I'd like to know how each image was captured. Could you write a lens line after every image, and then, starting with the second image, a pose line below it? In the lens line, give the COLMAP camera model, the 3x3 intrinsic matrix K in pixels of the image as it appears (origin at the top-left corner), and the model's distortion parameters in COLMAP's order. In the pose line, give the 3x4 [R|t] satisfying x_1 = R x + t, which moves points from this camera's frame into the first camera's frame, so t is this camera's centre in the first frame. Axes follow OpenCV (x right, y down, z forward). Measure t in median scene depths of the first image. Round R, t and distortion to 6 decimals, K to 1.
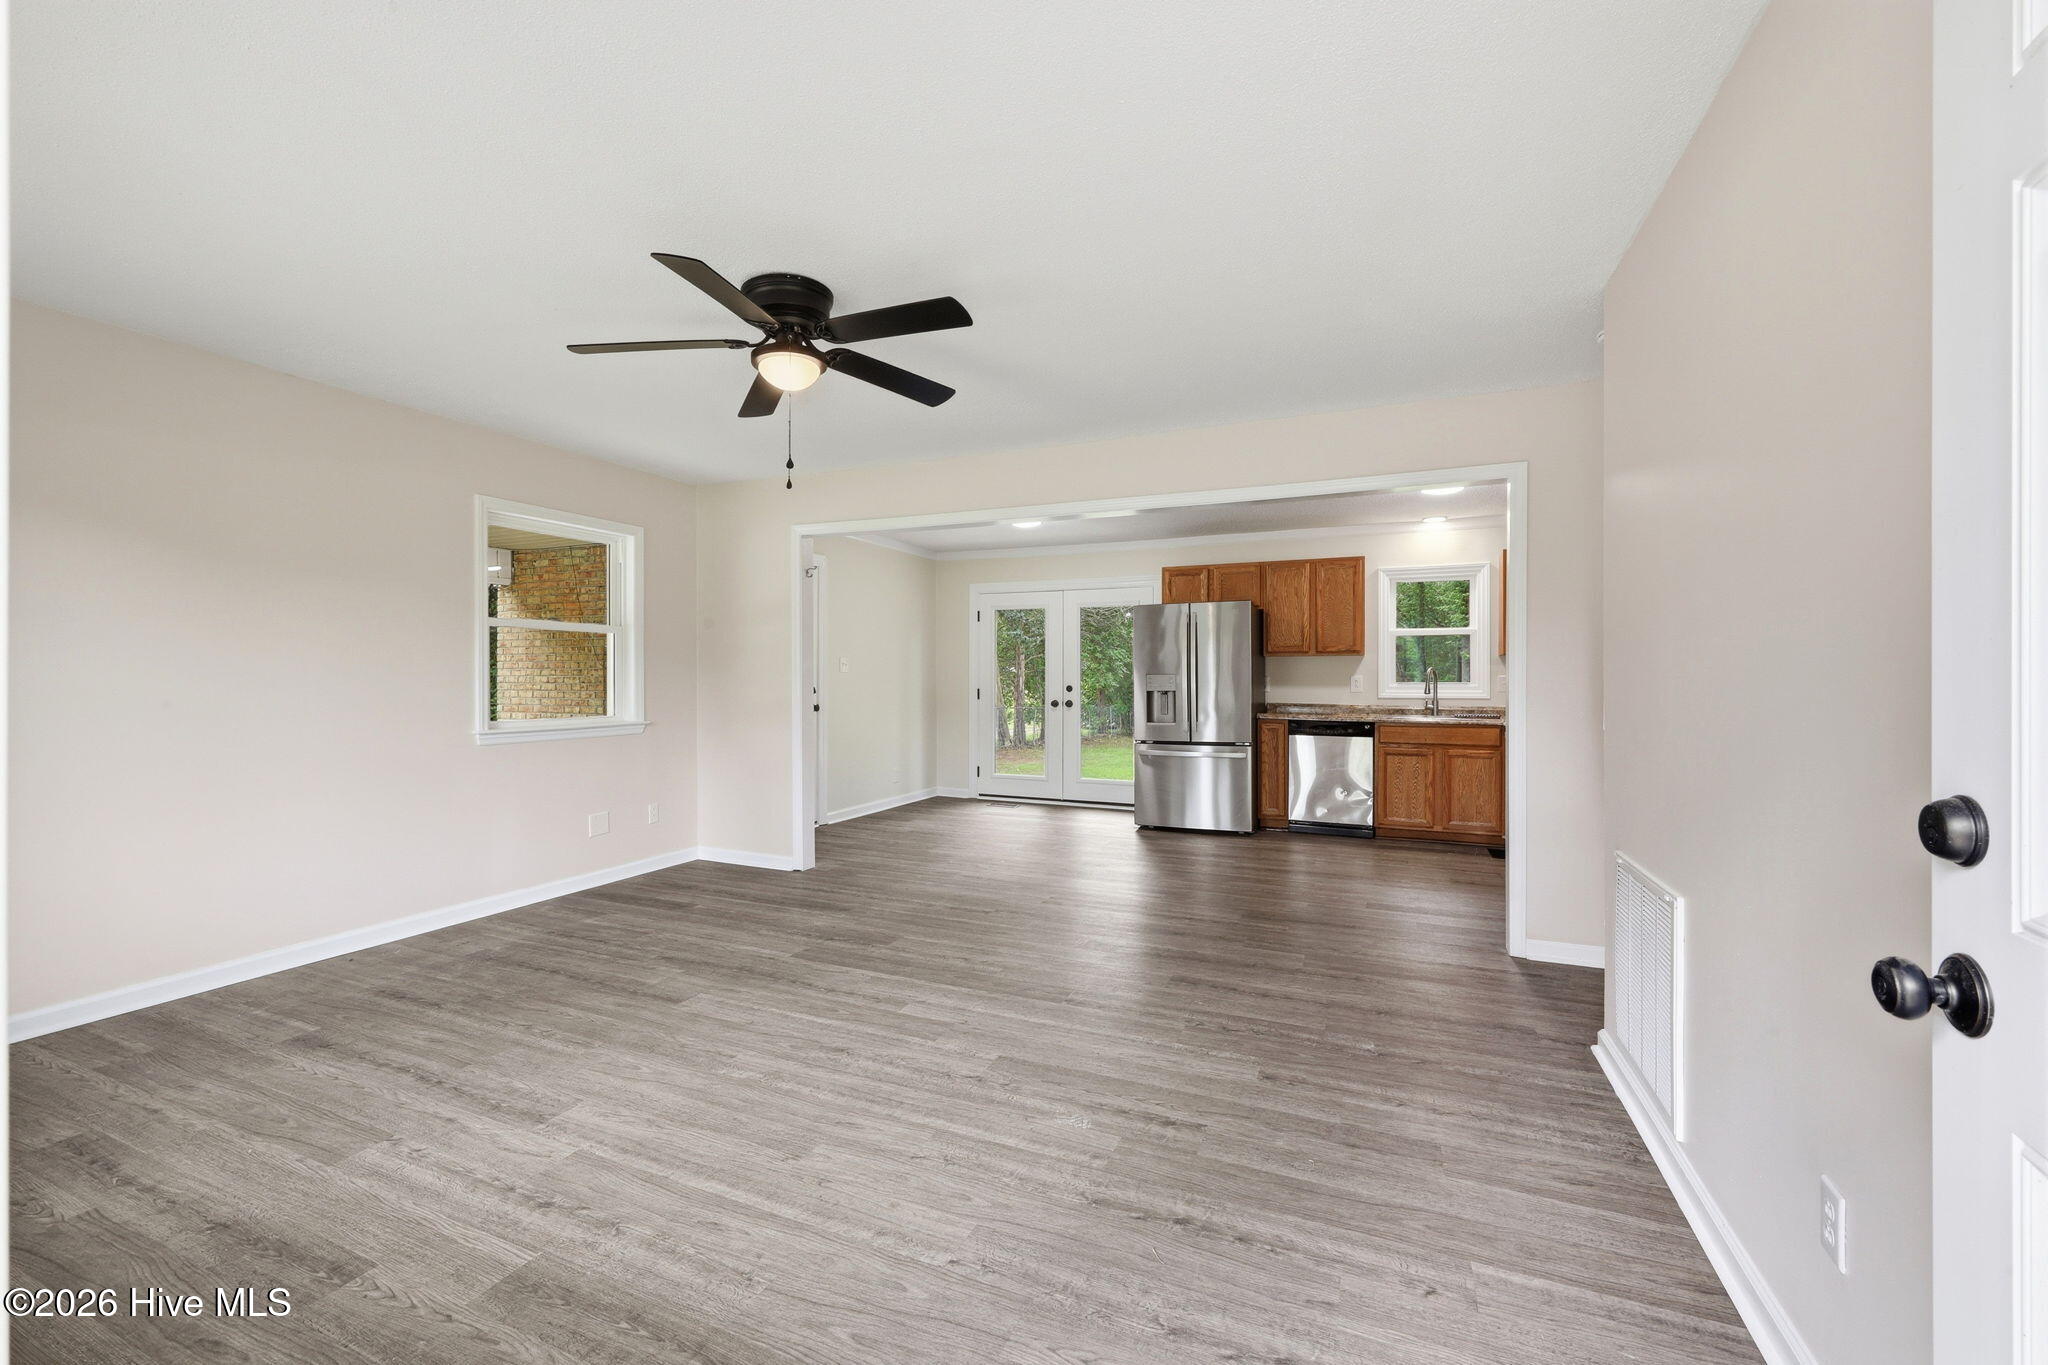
lens RADIAL K [[855.0, 0, 1024.0], [0, 855.0, 682.5], [0, 0, 1]] dist [0.000259, -0.000037]
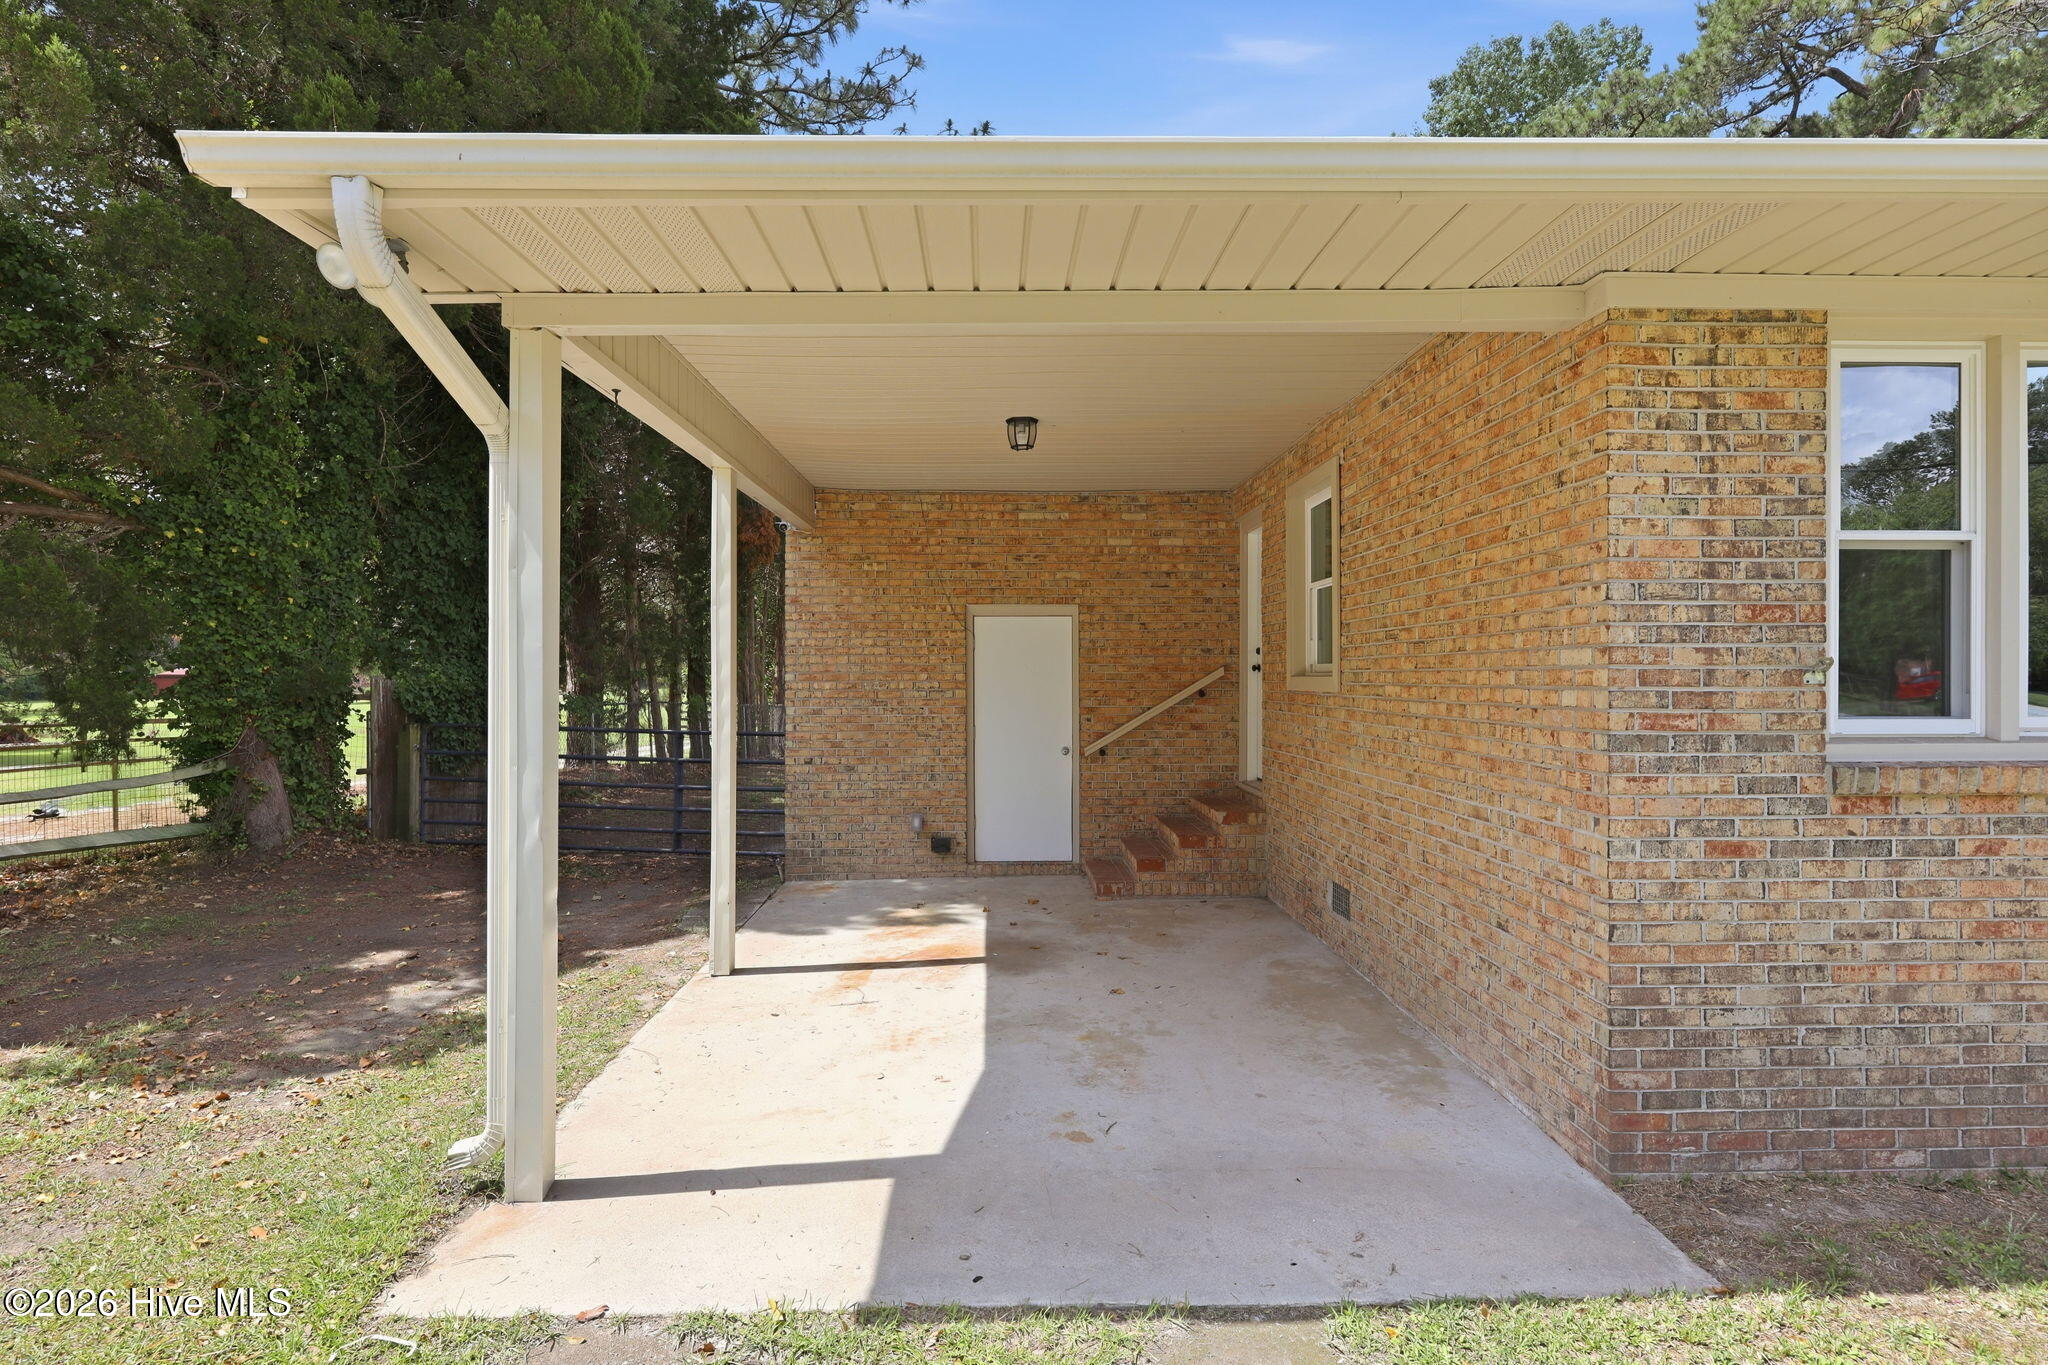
lens RADIAL K [[855.0, 0, 1024.0], [0, 855.0, 682.5], [0, 0, 1]] dist [0.000259, -0.000037]
pose [[0.906006, -0.018382, 0.422865, -0.793913], [0.000010, 0.999057, 0.043408, -0.000089], [-0.423264, -0.039324, 0.905153, 0.149347]]
